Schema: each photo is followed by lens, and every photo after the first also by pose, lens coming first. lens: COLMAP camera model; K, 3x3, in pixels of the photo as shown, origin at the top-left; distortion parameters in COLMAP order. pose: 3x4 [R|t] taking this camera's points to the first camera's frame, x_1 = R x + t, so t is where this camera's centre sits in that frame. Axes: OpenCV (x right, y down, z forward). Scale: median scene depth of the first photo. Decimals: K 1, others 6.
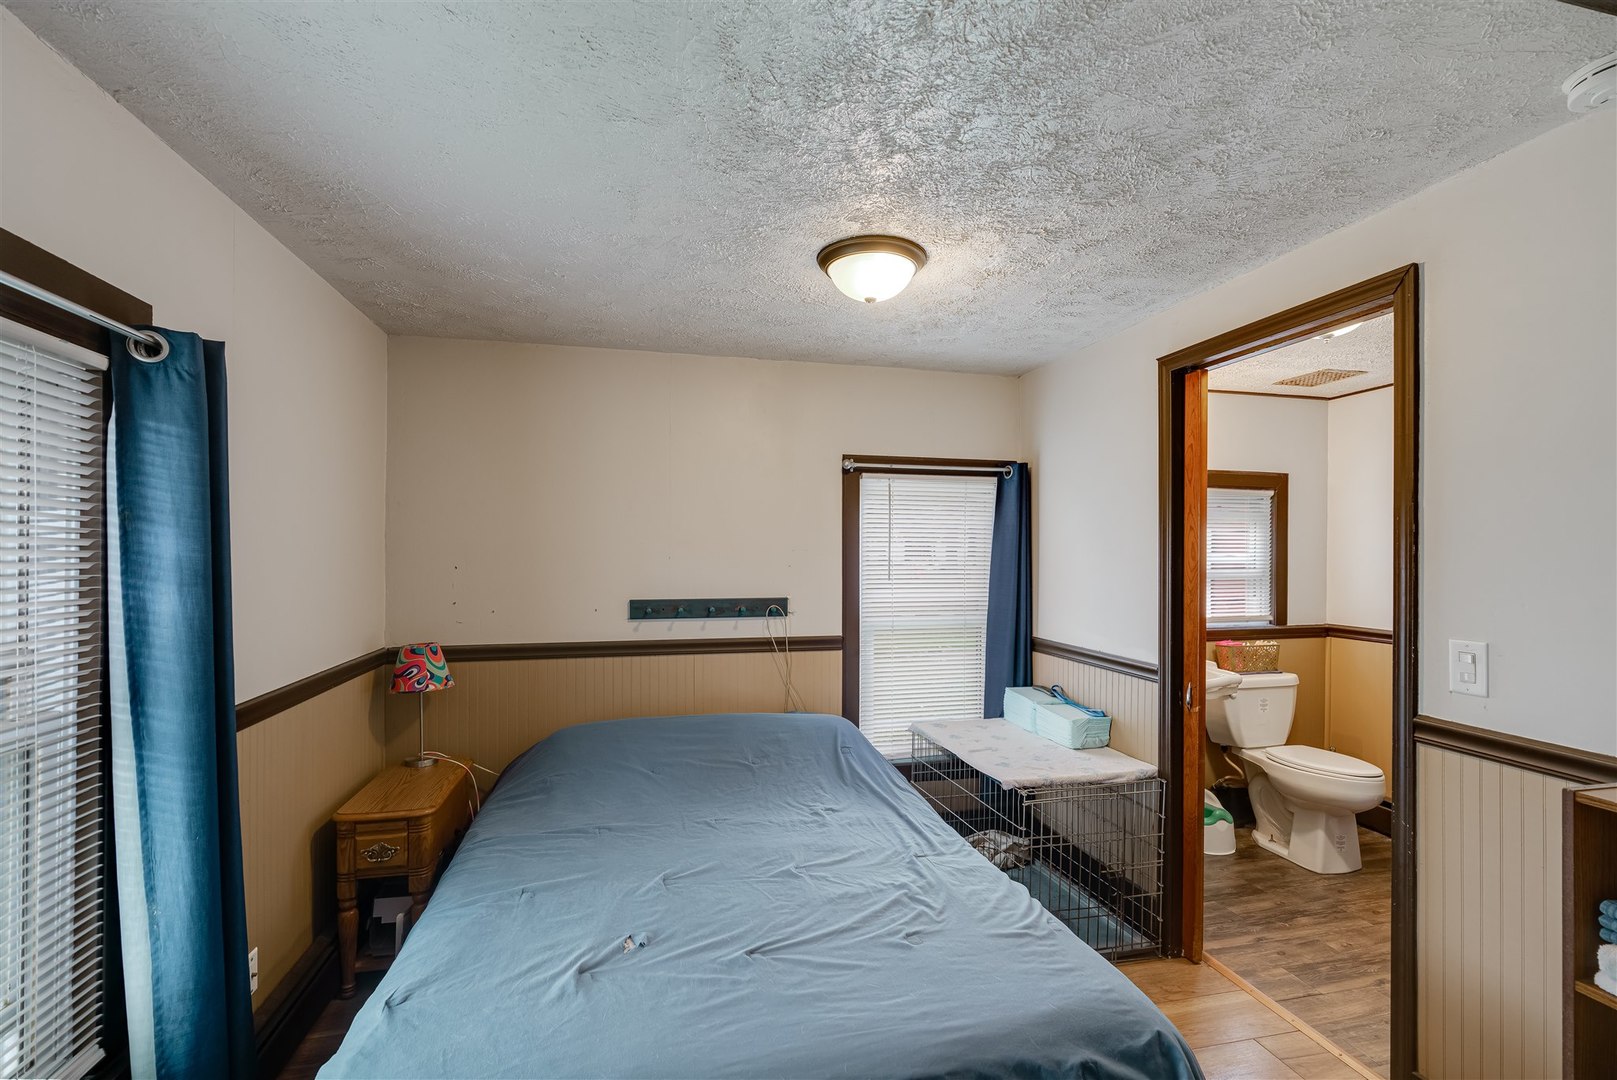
lens RADIAL K [[725.7, 0, 807.2], [0, 725.7, 549.5], [0, 0, 1]] dist [-0.011535, 0.002766]
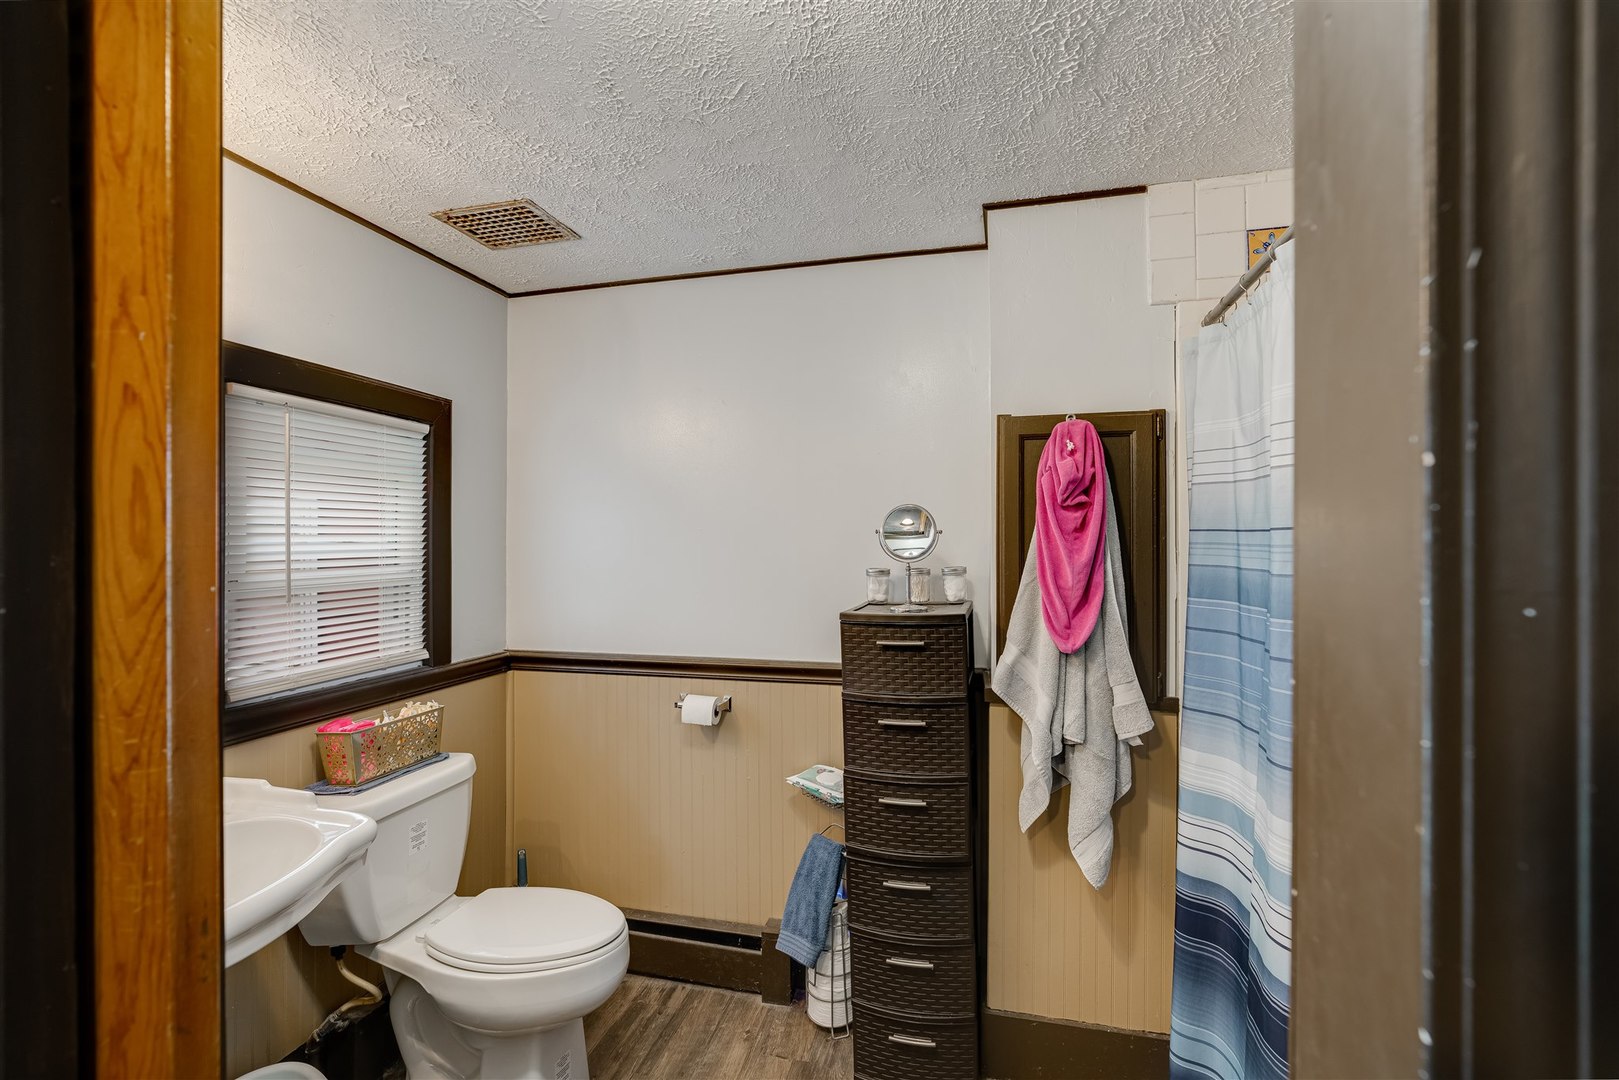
lens RADIAL K [[726.6, 0, 805.4], [0, 726.6, 540.9], [0, 0, 1]] dist [-0.011535, 0.002766]
pose [[0.465635, -0.002610, 0.884973, 0.301464], [0.001239, 0.999997, 0.002297, 0.007010], [-0.884976, 0.000027, 0.465637, 0.508451]]
